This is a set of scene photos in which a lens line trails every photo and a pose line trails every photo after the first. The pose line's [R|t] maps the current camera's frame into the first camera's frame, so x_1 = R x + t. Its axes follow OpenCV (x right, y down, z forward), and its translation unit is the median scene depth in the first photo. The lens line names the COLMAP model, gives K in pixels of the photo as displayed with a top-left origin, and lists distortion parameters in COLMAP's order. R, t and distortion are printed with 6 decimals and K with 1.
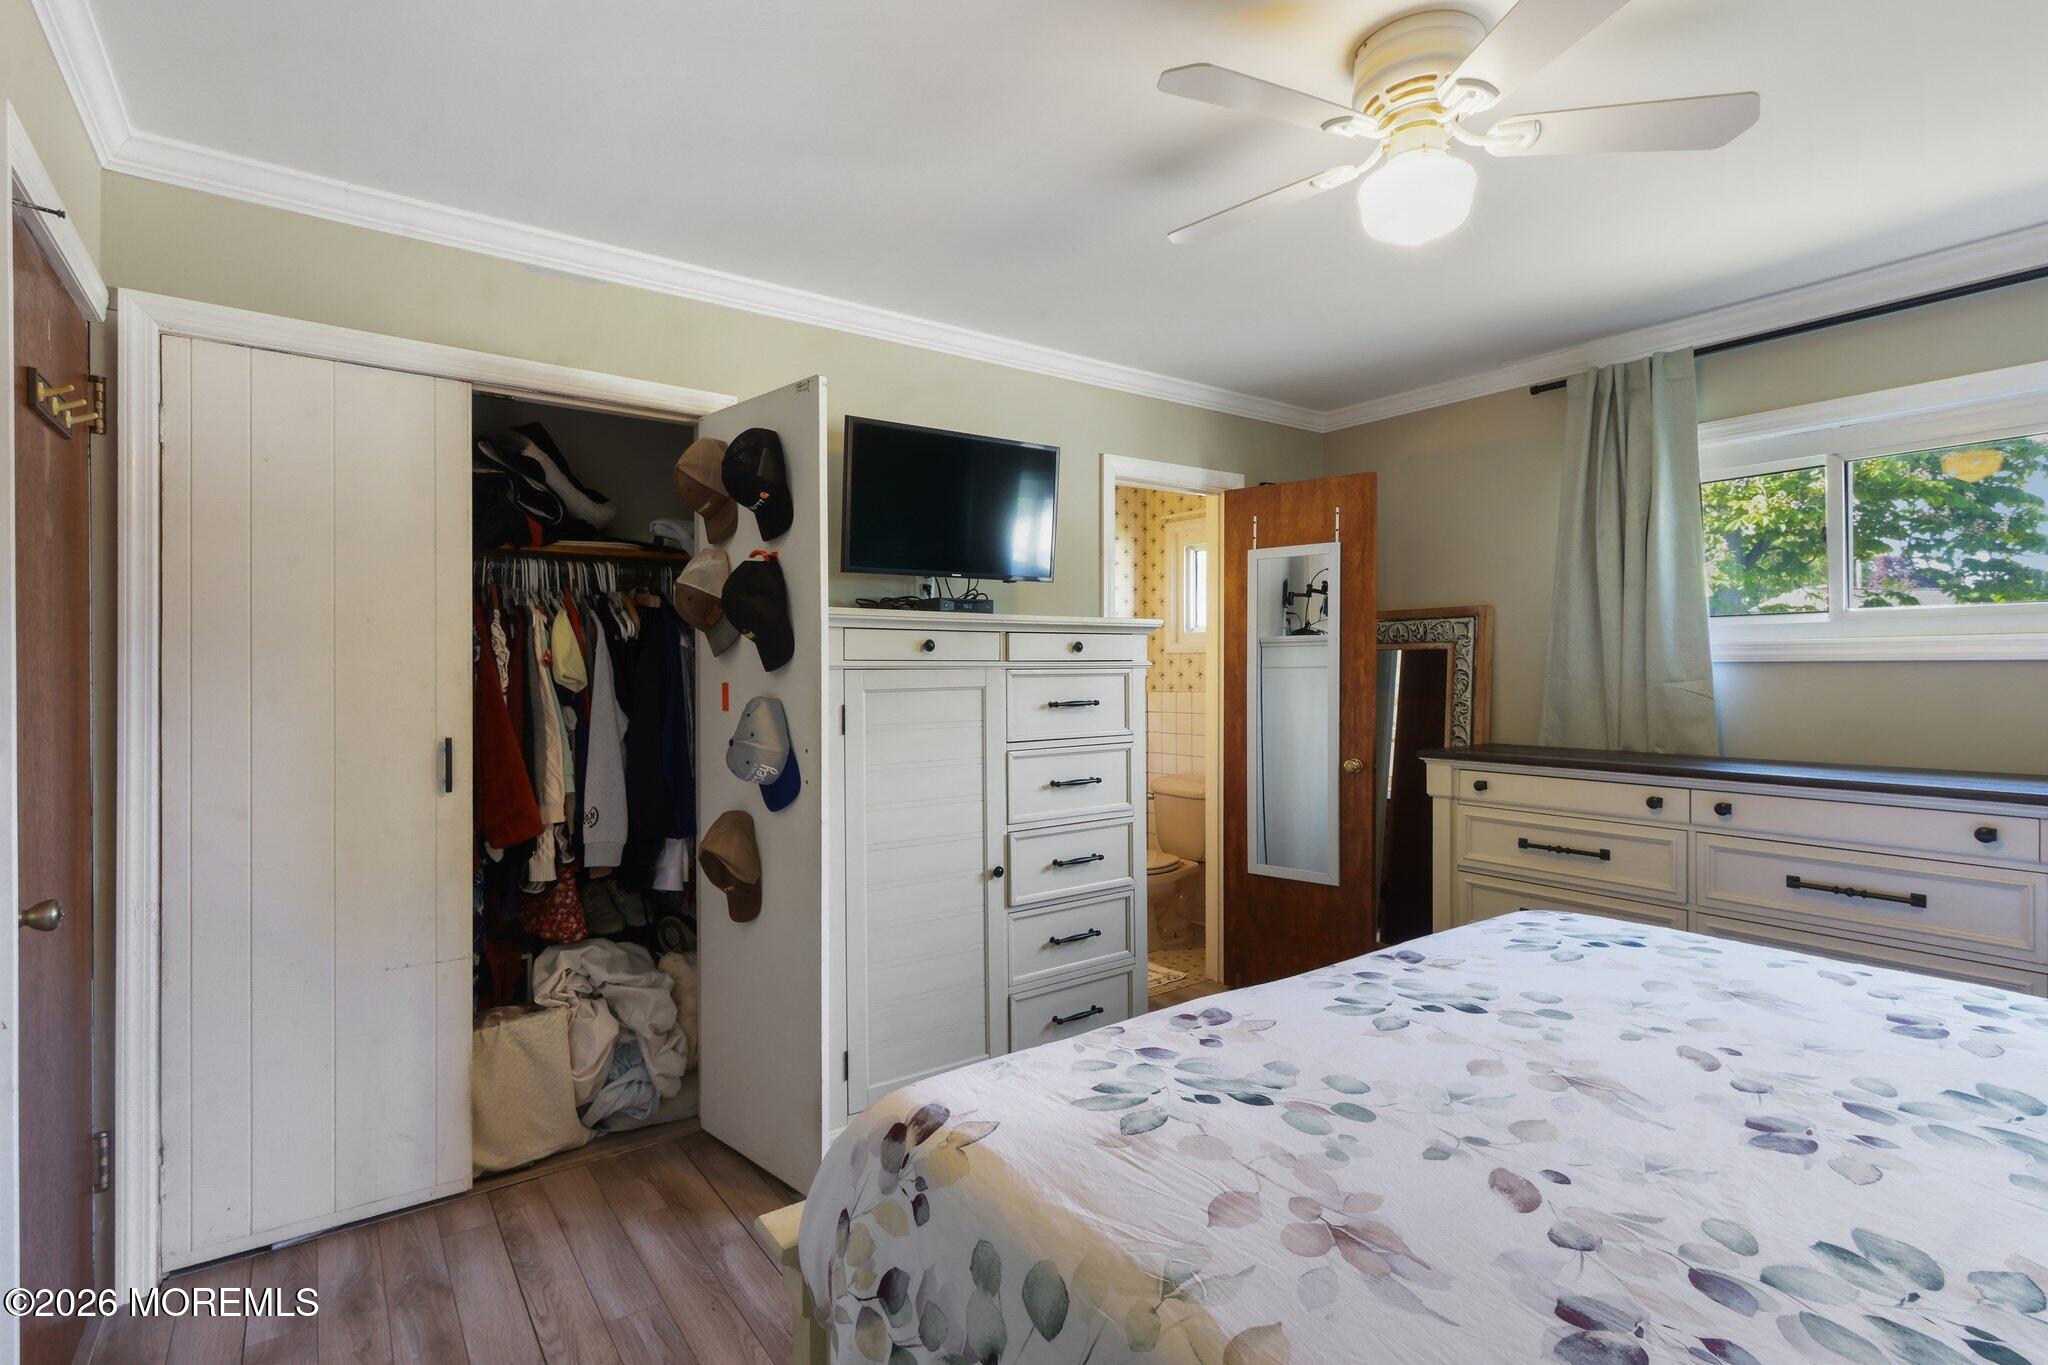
lens RADIAL K [[963.2, 0, 1014.5], [0, 963.2, 674.3], [0, 0, 1]] dist [0.004774, 0.000079]
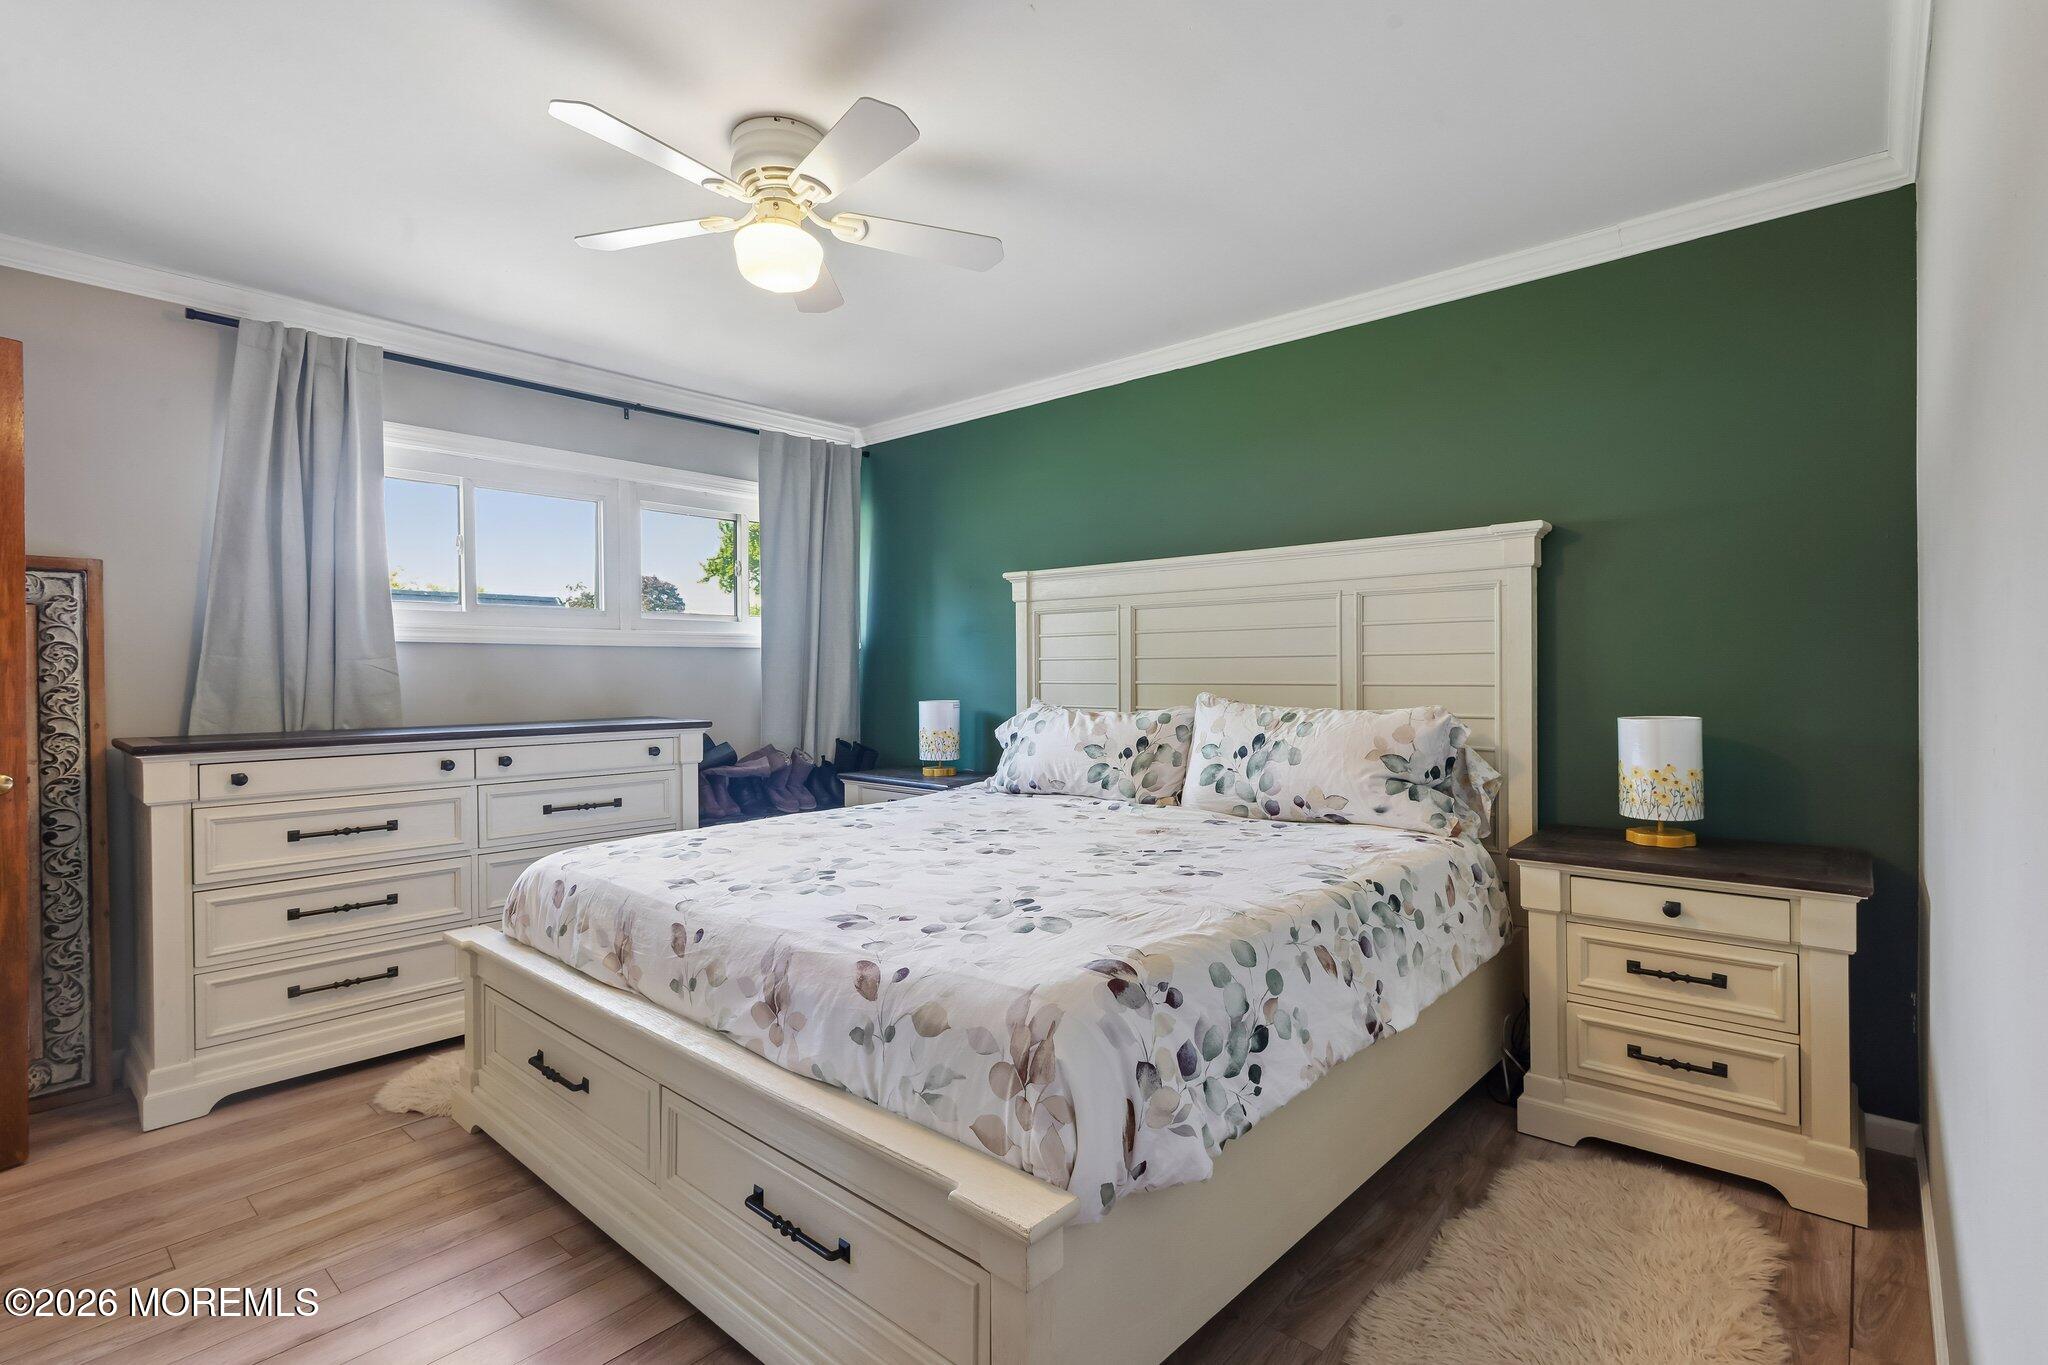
lens RADIAL K [[963.2, 0, 1015.0], [0, 963.2, 678.6], [0, 0, 1]] dist [0.004774, 0.000079]
pose [[-0.206361, 0.003105, 0.978471, -0.468680], [0.011485, 0.999934, -0.000751, 0.036240], [-0.978409, 0.011083, -0.206383, 0.508902]]
